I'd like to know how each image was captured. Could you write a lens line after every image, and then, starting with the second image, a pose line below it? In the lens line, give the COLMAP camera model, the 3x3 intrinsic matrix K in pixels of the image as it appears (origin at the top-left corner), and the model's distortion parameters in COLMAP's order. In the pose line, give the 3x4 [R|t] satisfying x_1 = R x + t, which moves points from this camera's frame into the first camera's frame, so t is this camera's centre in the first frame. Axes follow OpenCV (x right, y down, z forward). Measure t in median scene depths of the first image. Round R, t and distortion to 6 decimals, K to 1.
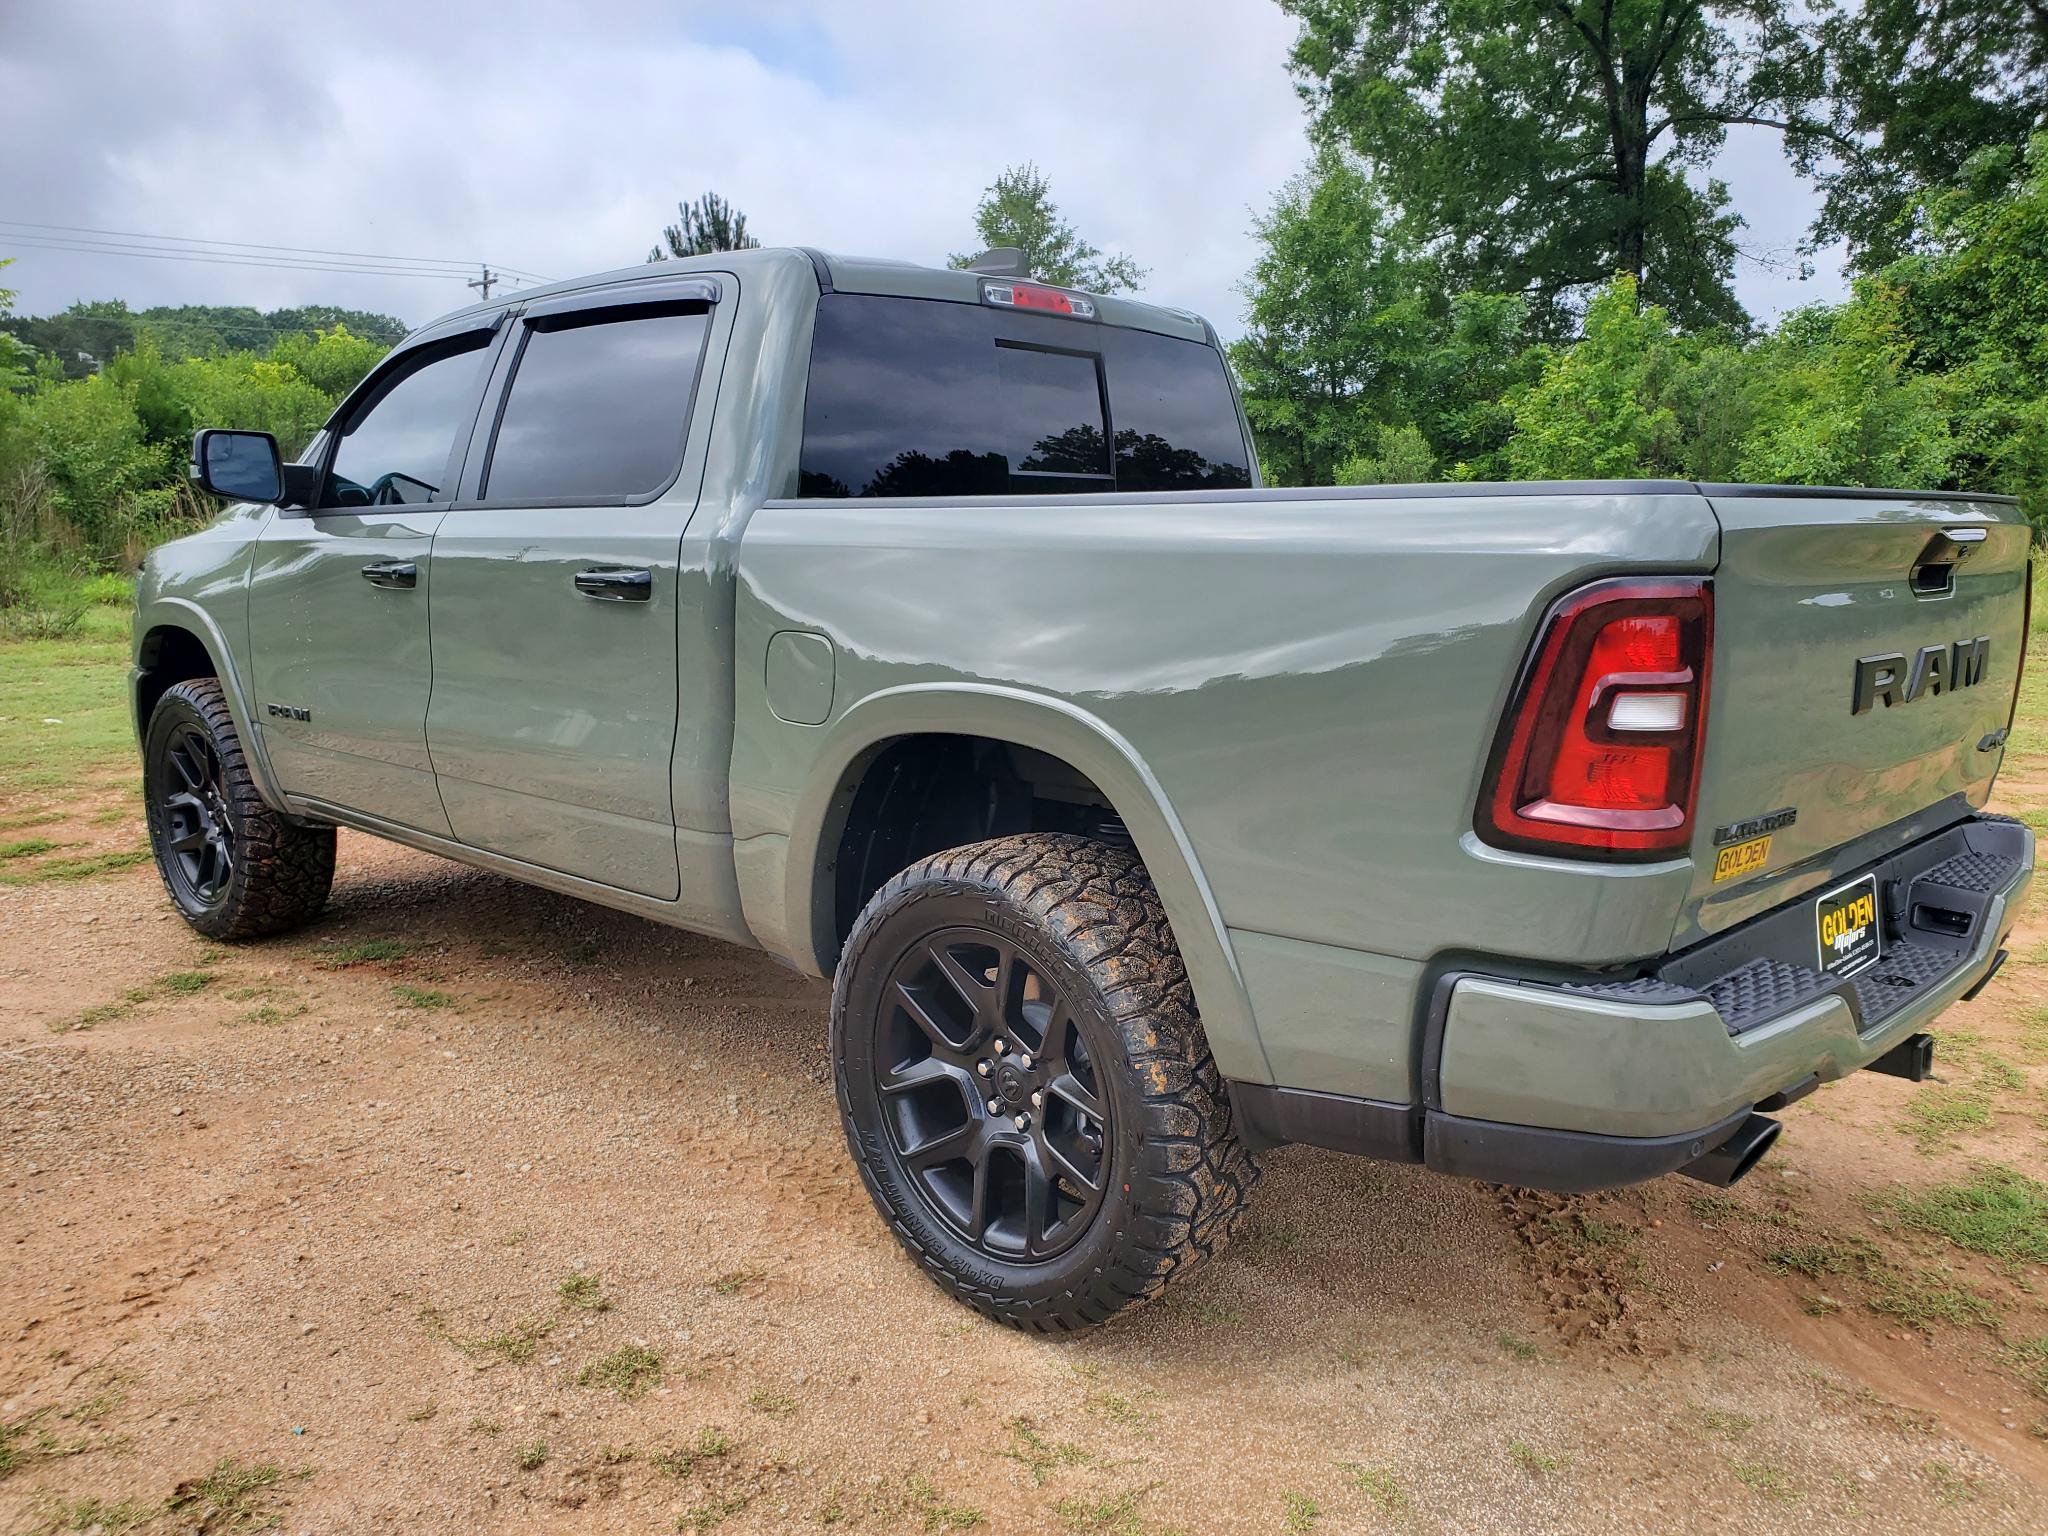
lens RADIAL K [[1633.6, 0, 1029.3], [0, 1633.6, 752.6], [0, 0, 1]] dist [0.002597, 0.009785]
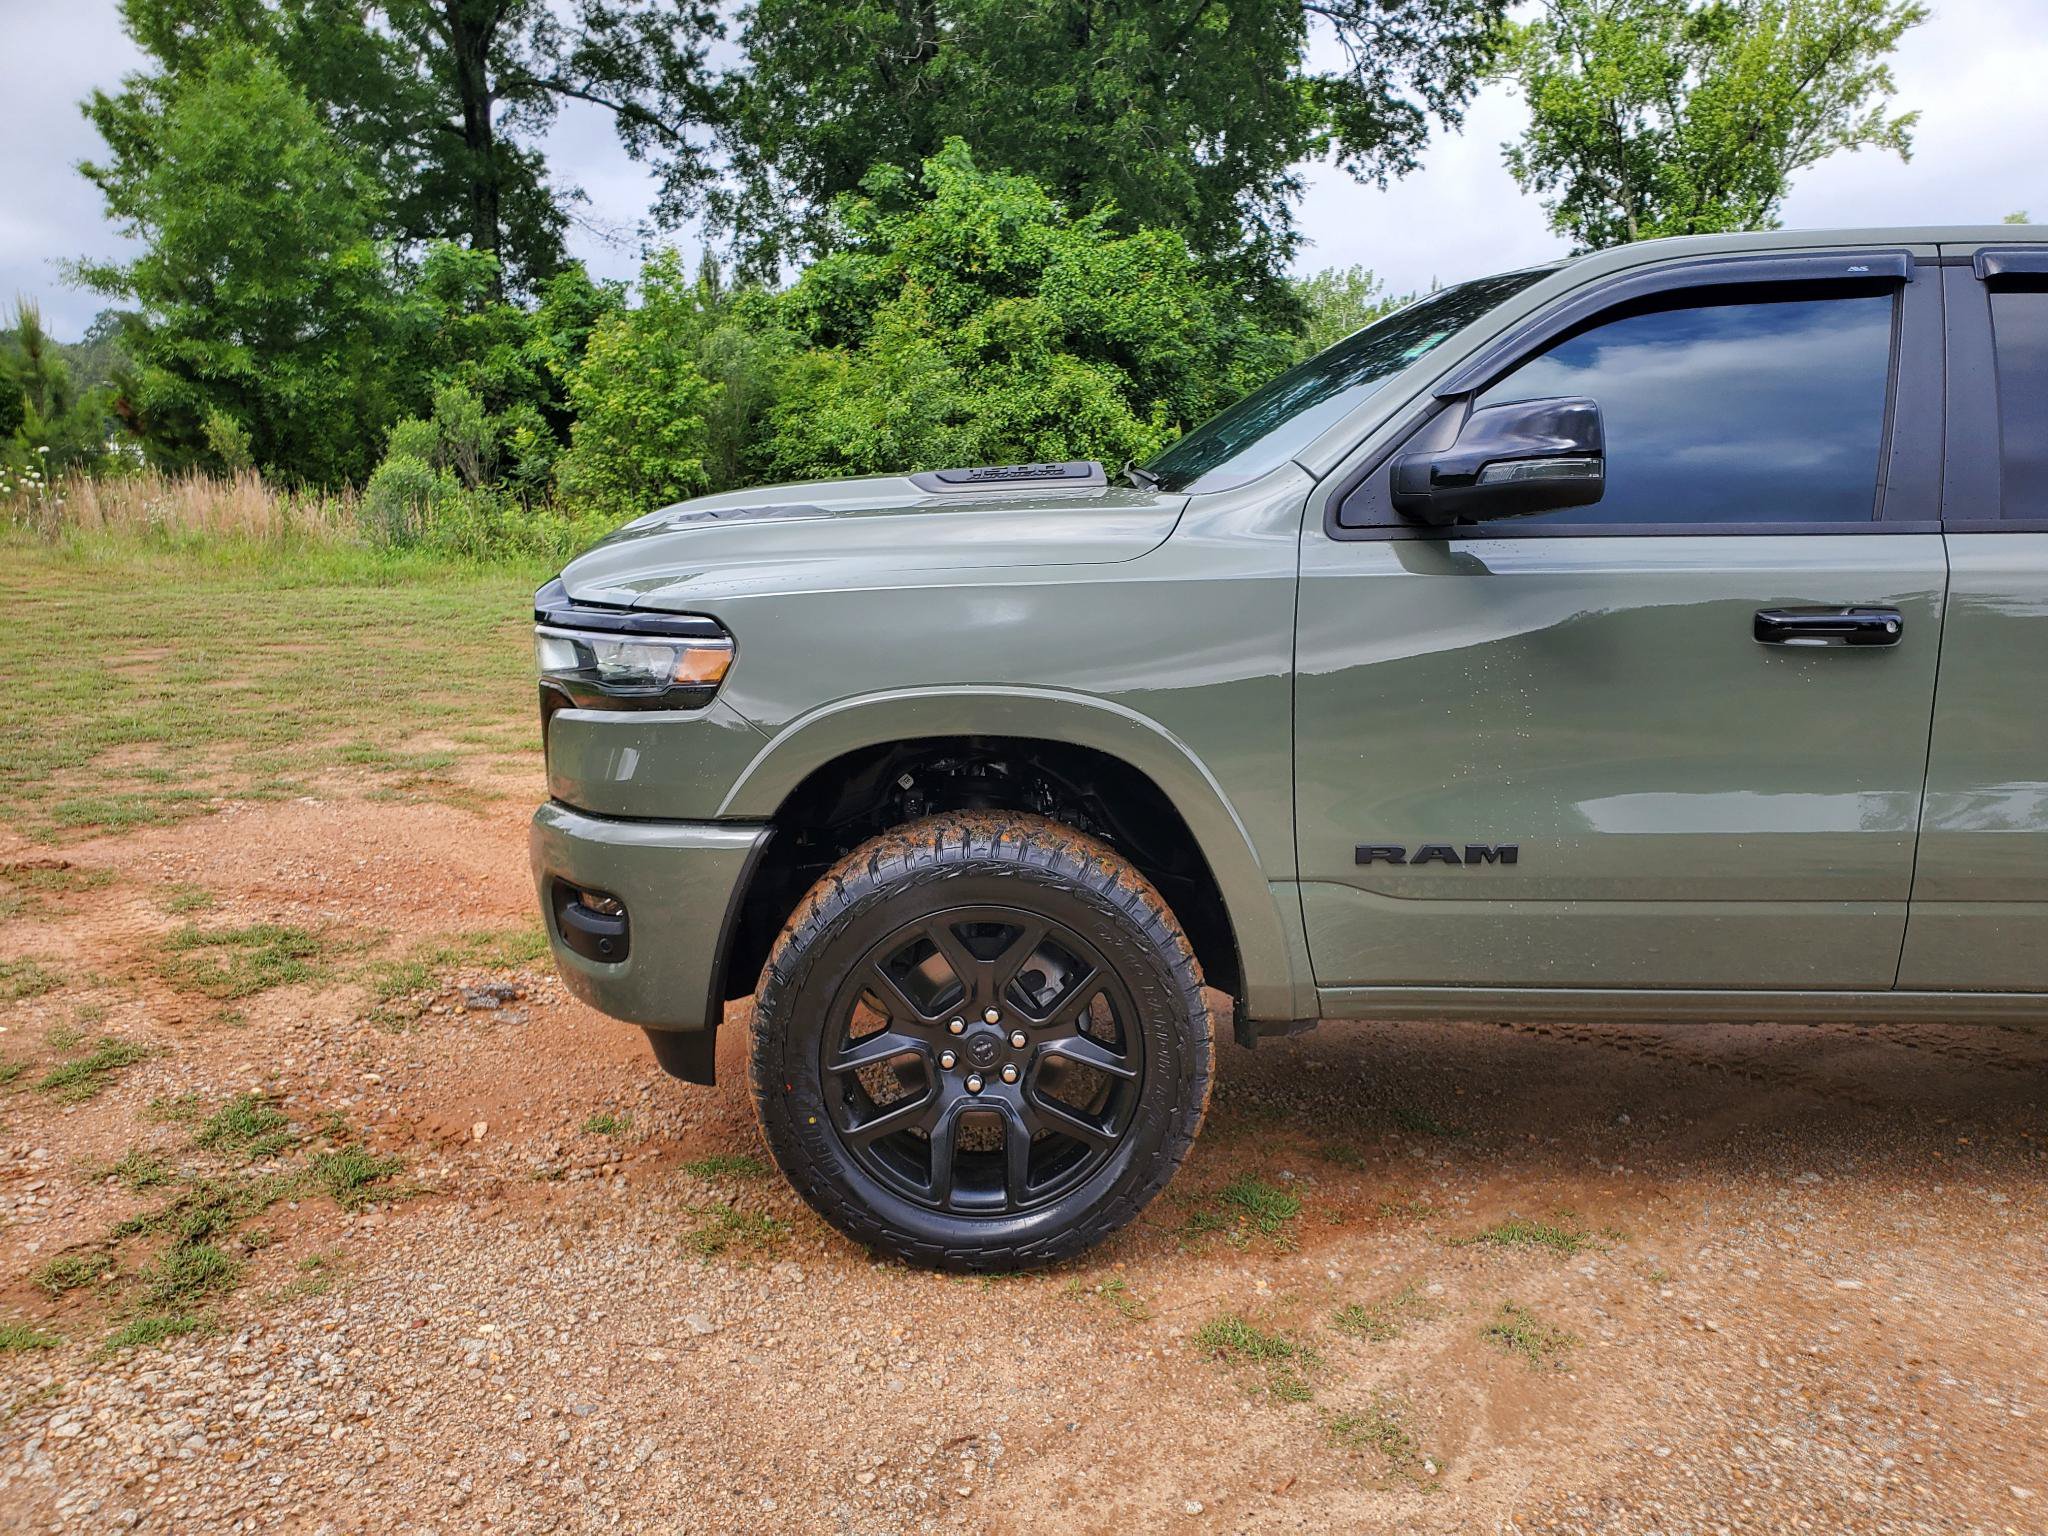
lens RADIAL K [[1618.5, 0, 1045.7], [0, 1618.5, 796.3], [0, 0, 1]] dist [-0.038927, 0.093236]
pose [[0.725722, -0.127587, 0.676054, -0.093833], [0.093541, 0.991827, 0.086767, -0.011012], [-0.681599, 0.000270, 0.731726, 0.061389]]
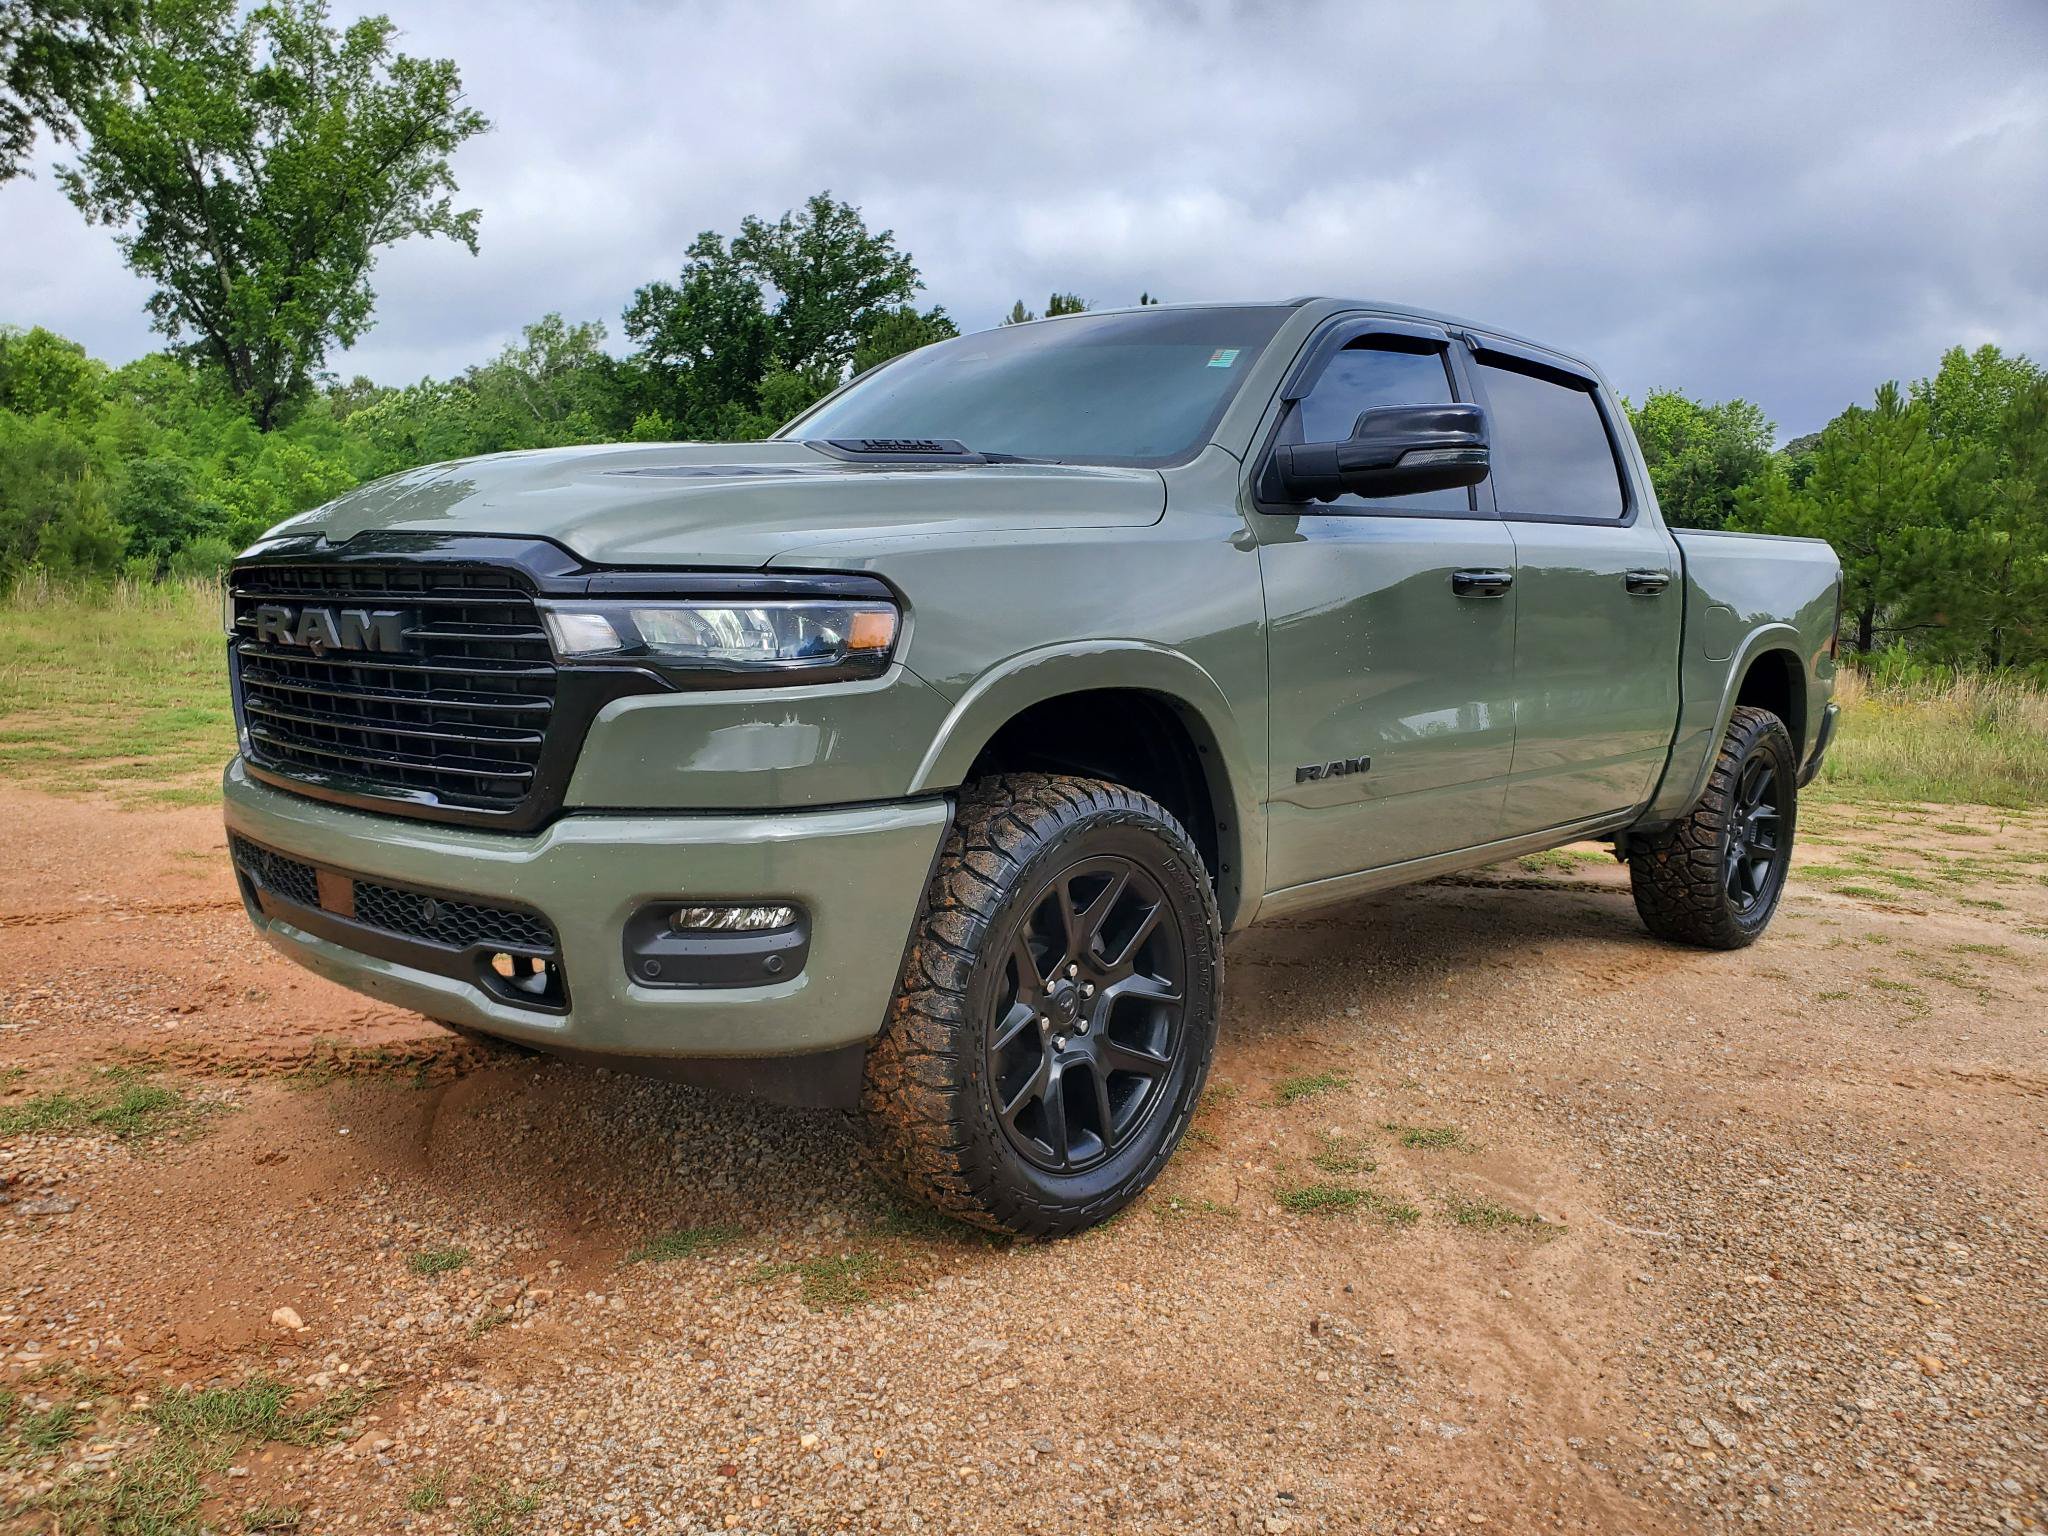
lens RADIAL K [[1597.1, 0, 1027.7], [0, 1597.1, 795.6], [0, 0, 1]] dist [0.004343, 0.012879]
pose [[0.003048, -0.144923, 0.989438, -0.114954], [0.125551, 0.981669, 0.143398, -0.013329], [-0.992083, 0.123788, 0.021188, 0.106971]]
